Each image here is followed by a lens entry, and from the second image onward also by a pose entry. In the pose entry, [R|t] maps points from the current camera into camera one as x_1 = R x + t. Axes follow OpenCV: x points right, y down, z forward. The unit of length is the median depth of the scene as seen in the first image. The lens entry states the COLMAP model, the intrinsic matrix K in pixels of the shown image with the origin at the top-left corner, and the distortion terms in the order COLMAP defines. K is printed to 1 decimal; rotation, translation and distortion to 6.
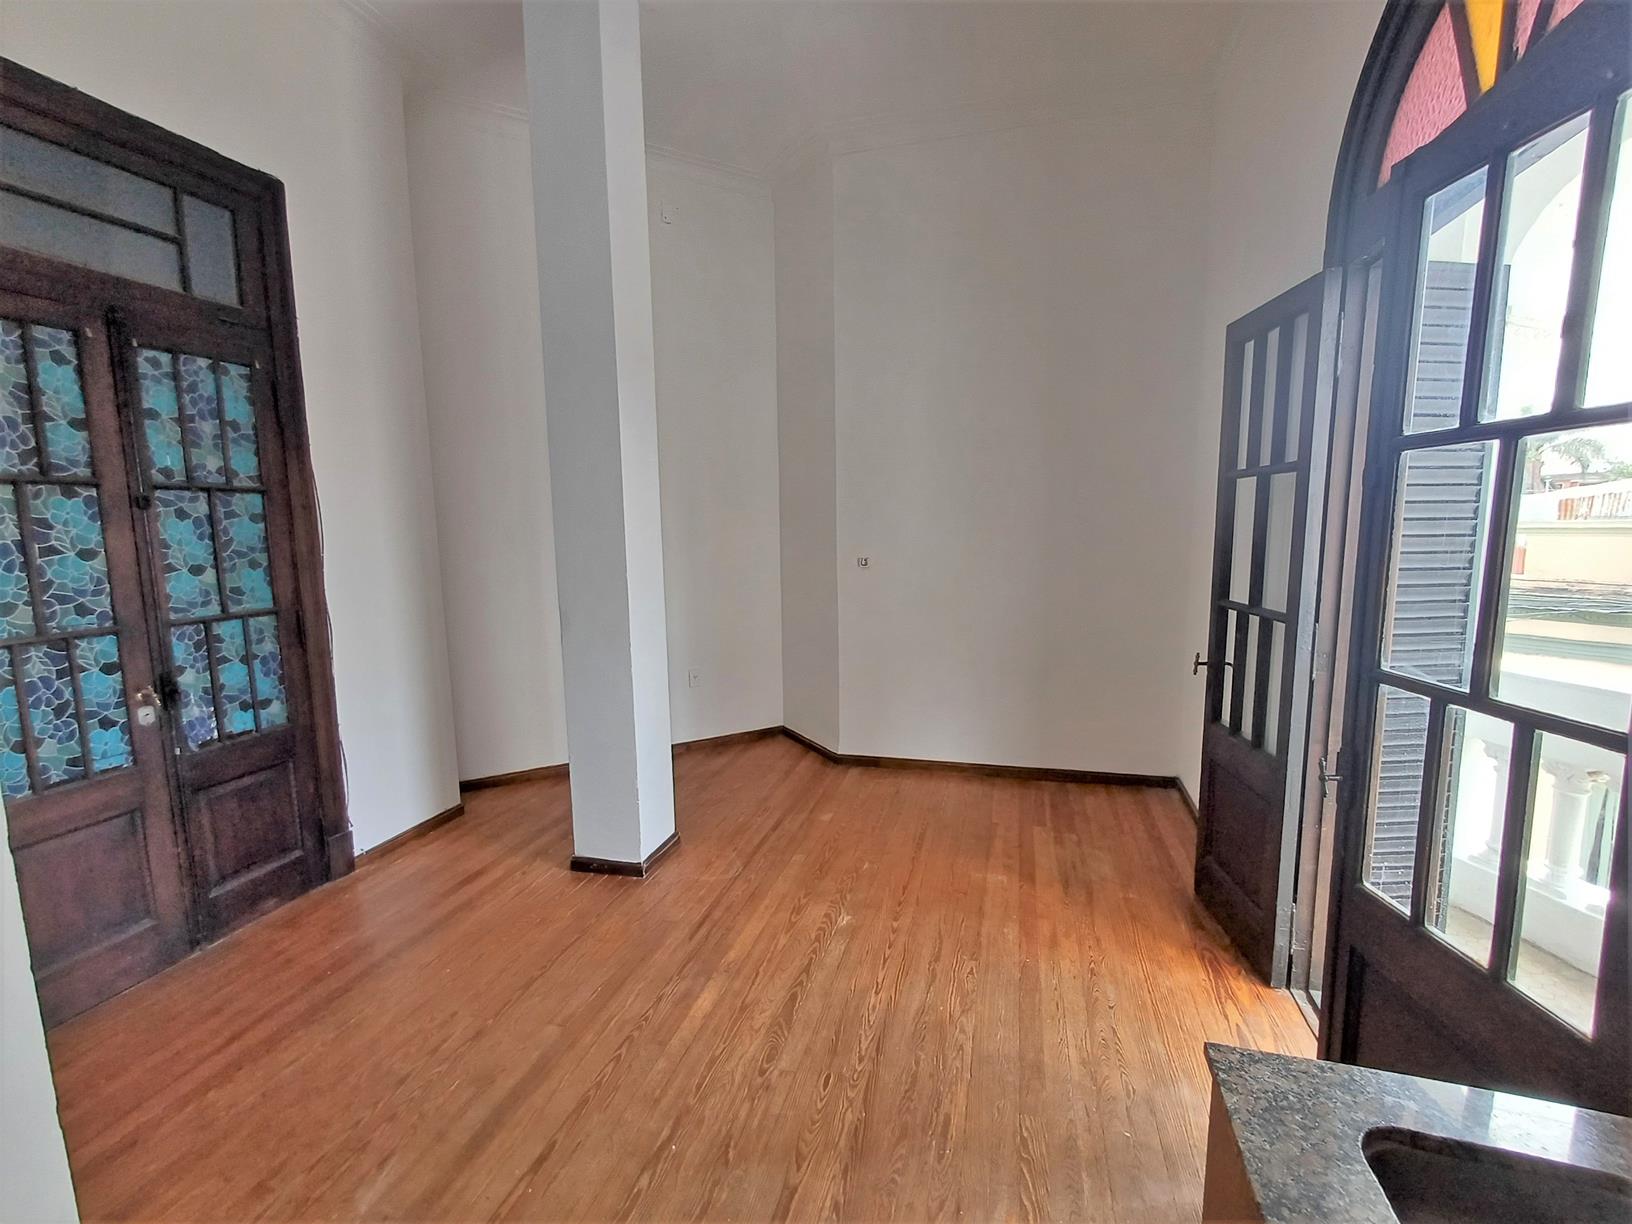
lens RADIAL K [[739.8, 0, 835.2], [0, 739.8, 619.0], [0, 0, 1]] dist [0.003373, -0.004972]
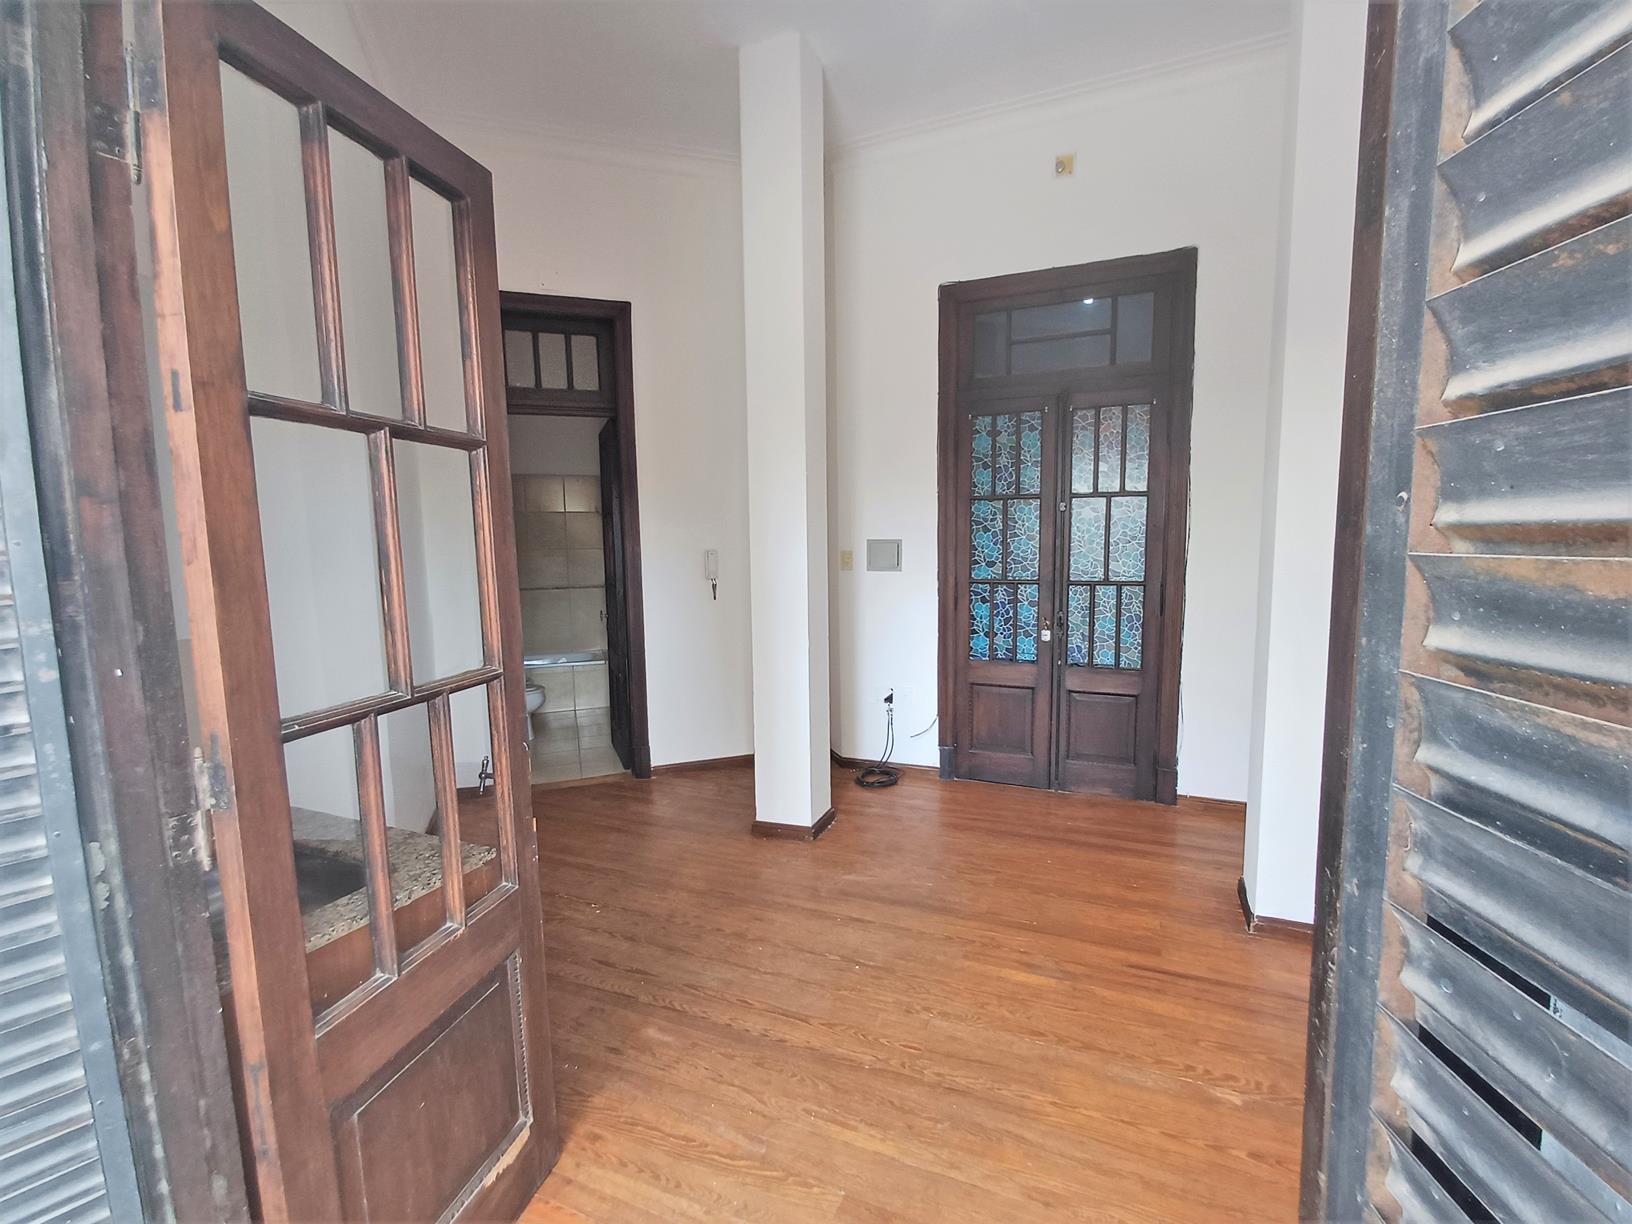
lens RADIAL K [[739.8, 0, 835.2], [0, 739.8, 619.0], [0, 0, 1]] dist [0.003373, -0.004972]
pose [[-0.168612, 0.121922, -0.978113, 0.753783], [-0.116001, 0.982970, 0.142524, -0.085694], [0.978833, 0.137493, -0.151598, 0.762690]]
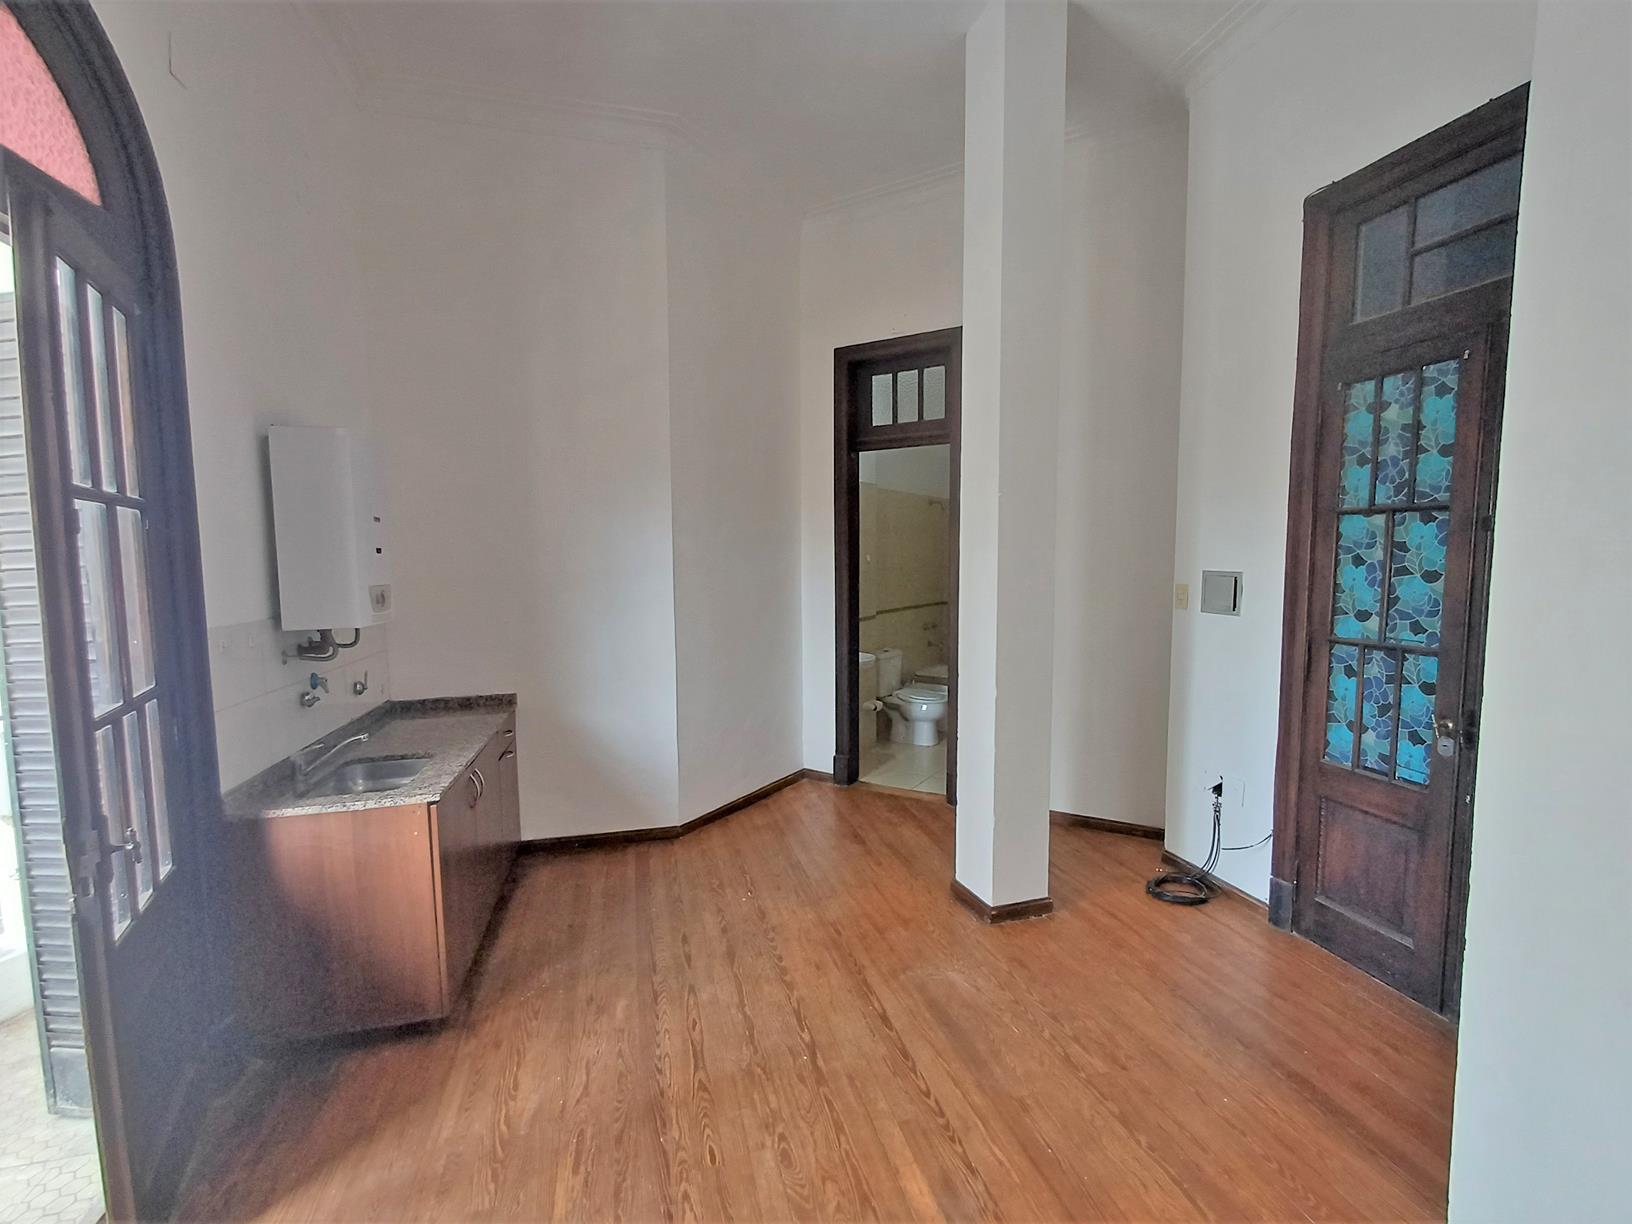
lens RADIAL K [[739.8, 0, 835.2], [0, 739.8, 619.0], [0, 0, 1]] dist [0.003373, -0.004972]
pose [[-0.871040, 0.059468, -0.487599, 0.210505], [-0.050299, 0.976629, 0.208965, -0.186559], [0.488630, 0.206543, -0.847691, 1.356425]]
